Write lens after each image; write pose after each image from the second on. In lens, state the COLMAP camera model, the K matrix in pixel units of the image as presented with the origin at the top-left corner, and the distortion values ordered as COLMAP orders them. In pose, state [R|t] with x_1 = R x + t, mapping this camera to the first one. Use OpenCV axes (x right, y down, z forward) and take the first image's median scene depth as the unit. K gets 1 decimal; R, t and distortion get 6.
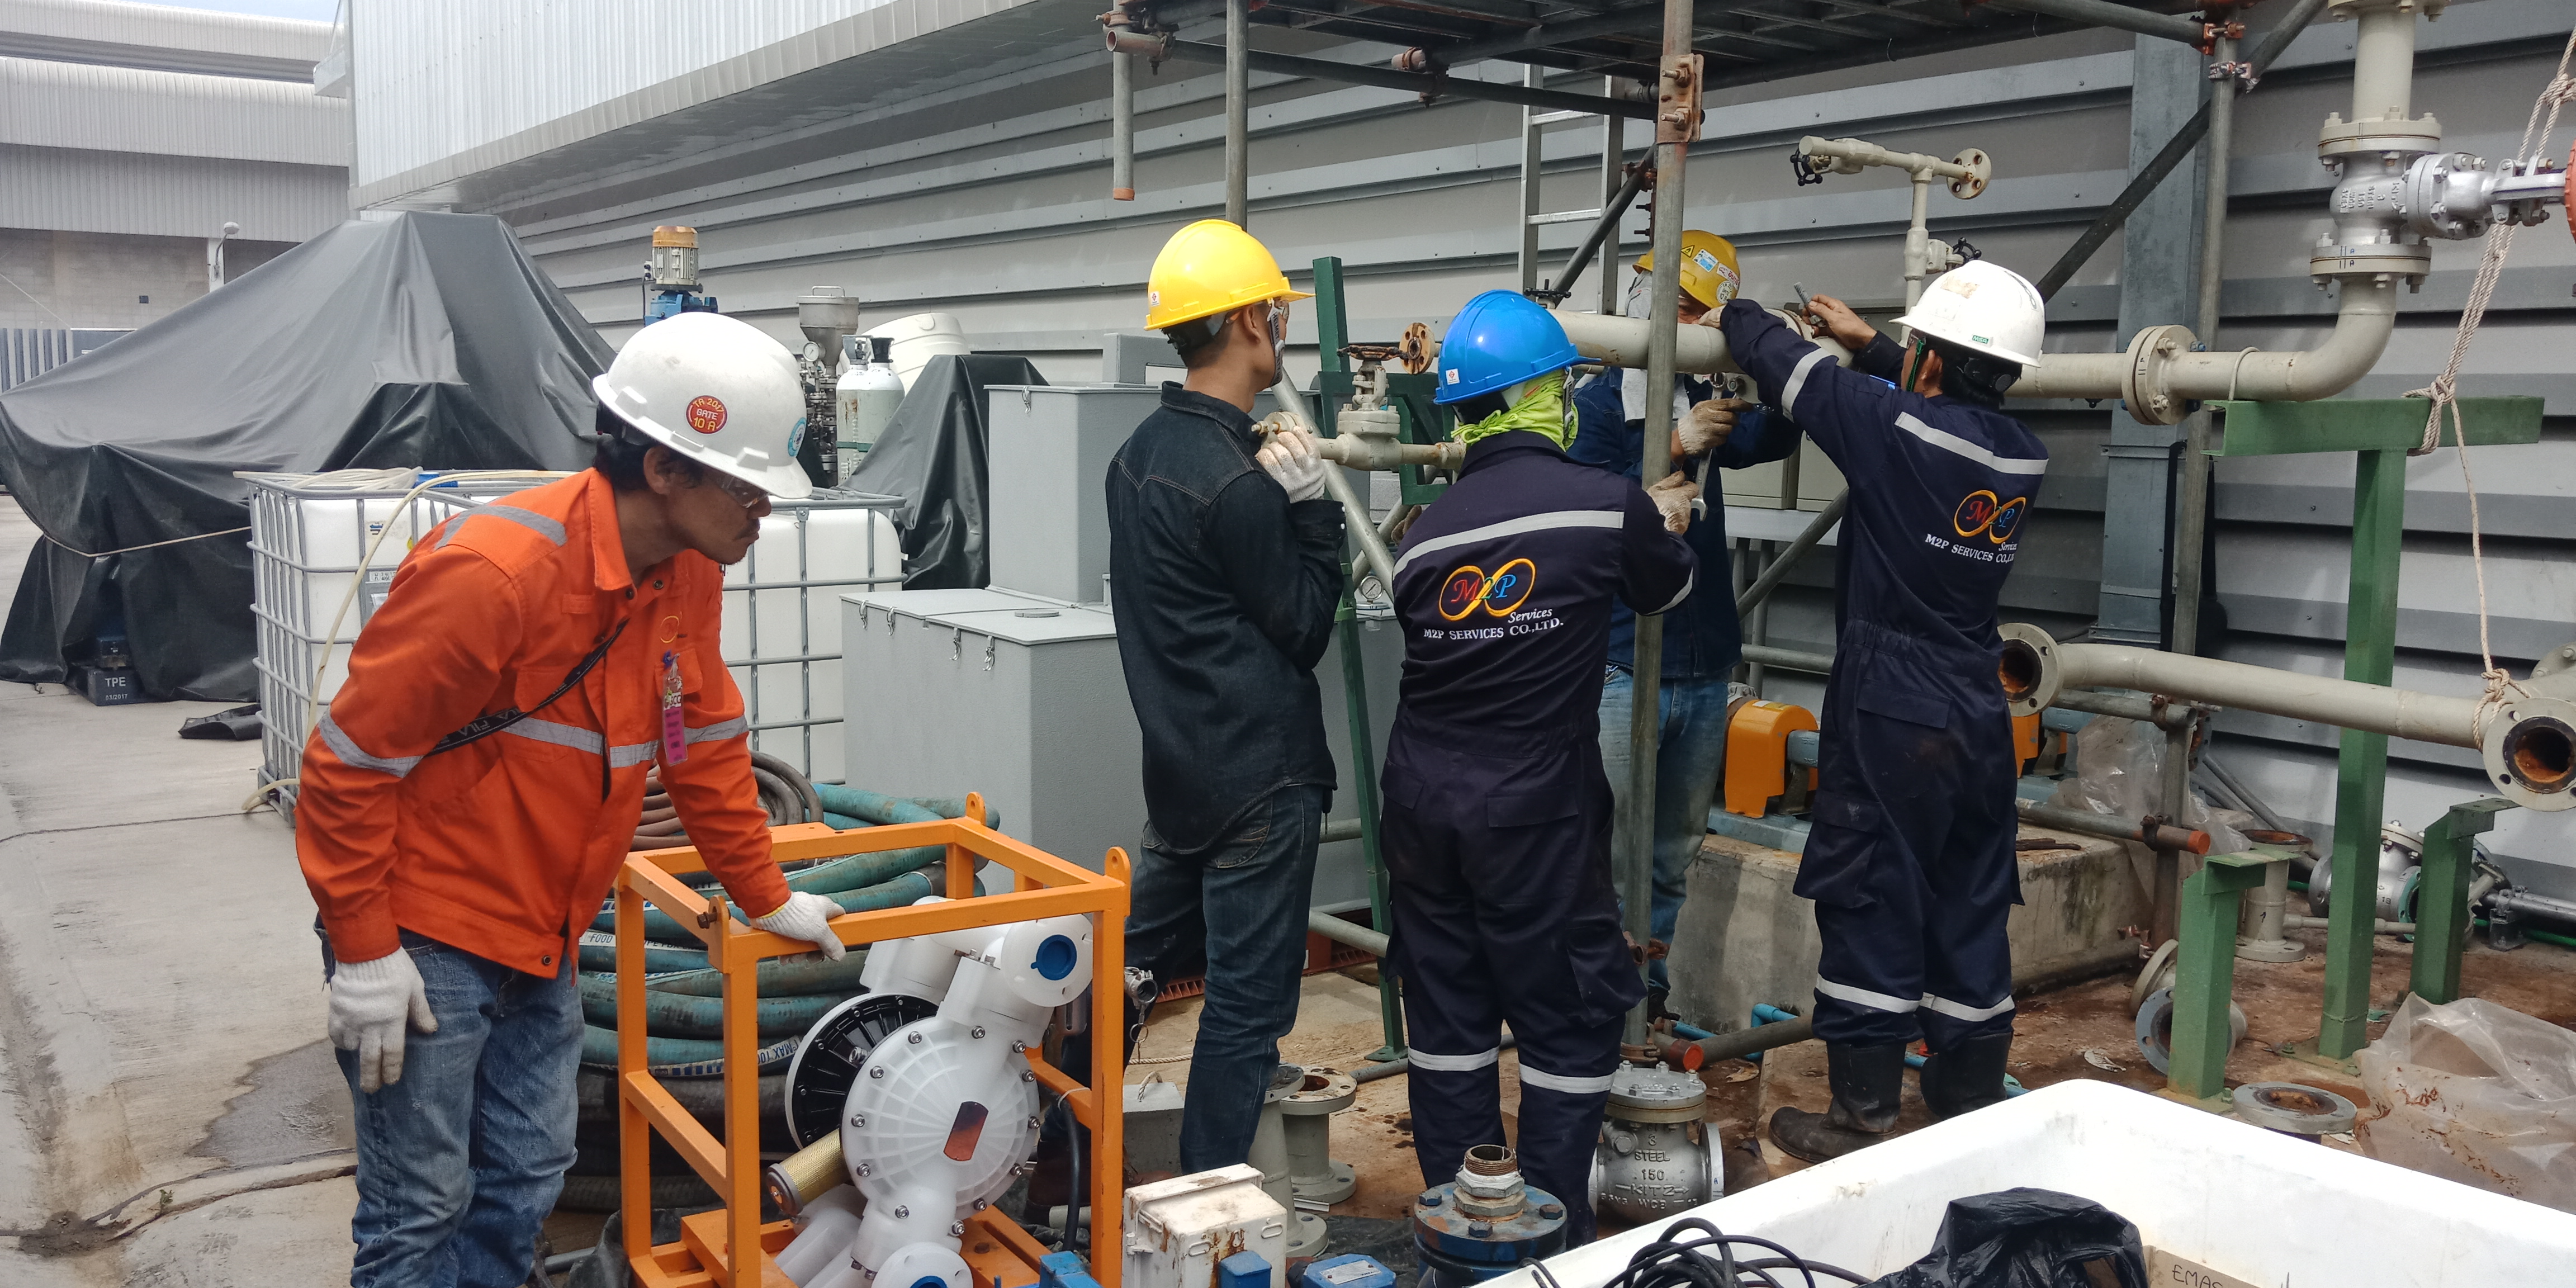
lens RADIAL K [[2029.9, 0, 1294.6], [0, 2029.9, 691.8], [0, 0, 1]] dist [0.061979, -0.113139]
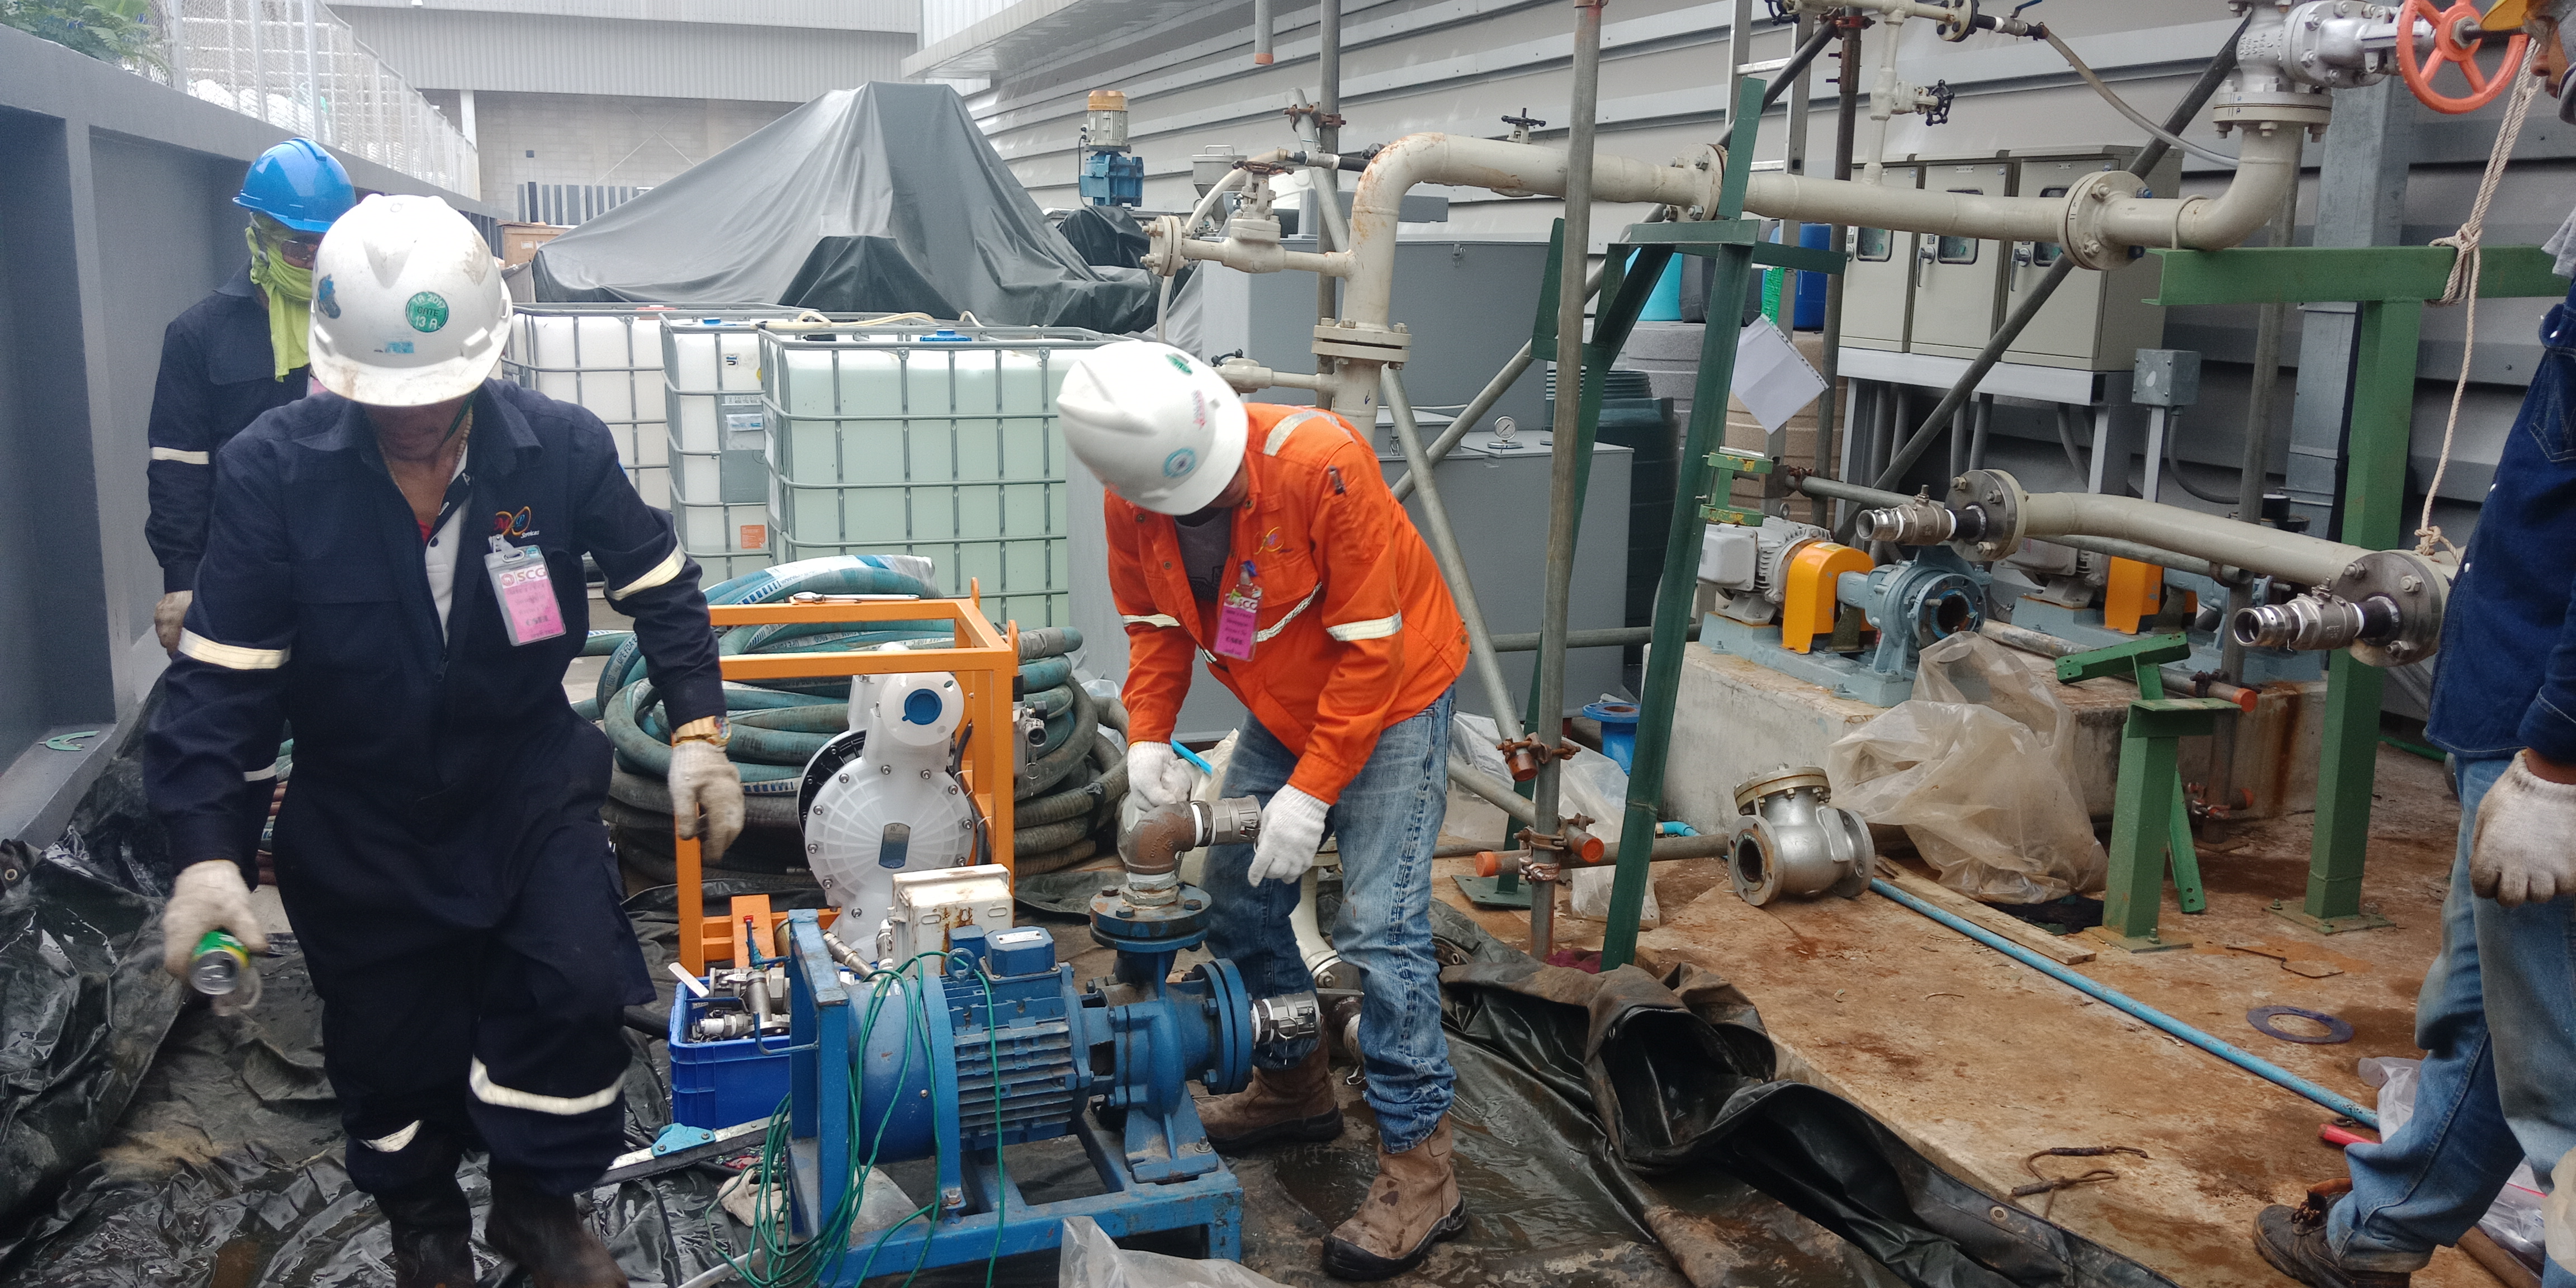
lens RADIAL K [[2029.9, 0, 1270.8], [0, 2029.9, 660.2], [0, 0, 1]] dist [0.061979, -0.113139]
pose [[0.958061, 0.056495, -0.280940, 0.226998], [-0.040806, 0.997279, 0.061388, 0.010758], [0.283643, -0.047350, 0.957760, -0.069922]]
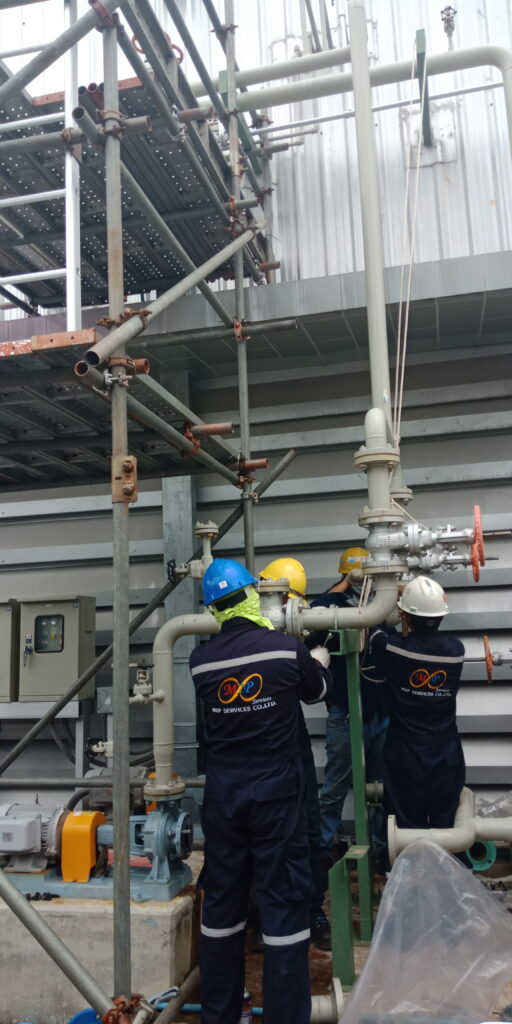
lens RADIAL K [[806.9, 0, 248.8], [0, 806.9, 507.6], [0, 0, 1]] dist [0.061979, -0.113139]
pose [[0.761052, 0.051297, 0.646659, -0.122214], [0.148548, 0.956597, -0.250710, -0.044636], [-0.631453, 0.286863, 0.720400, 0.268619]]
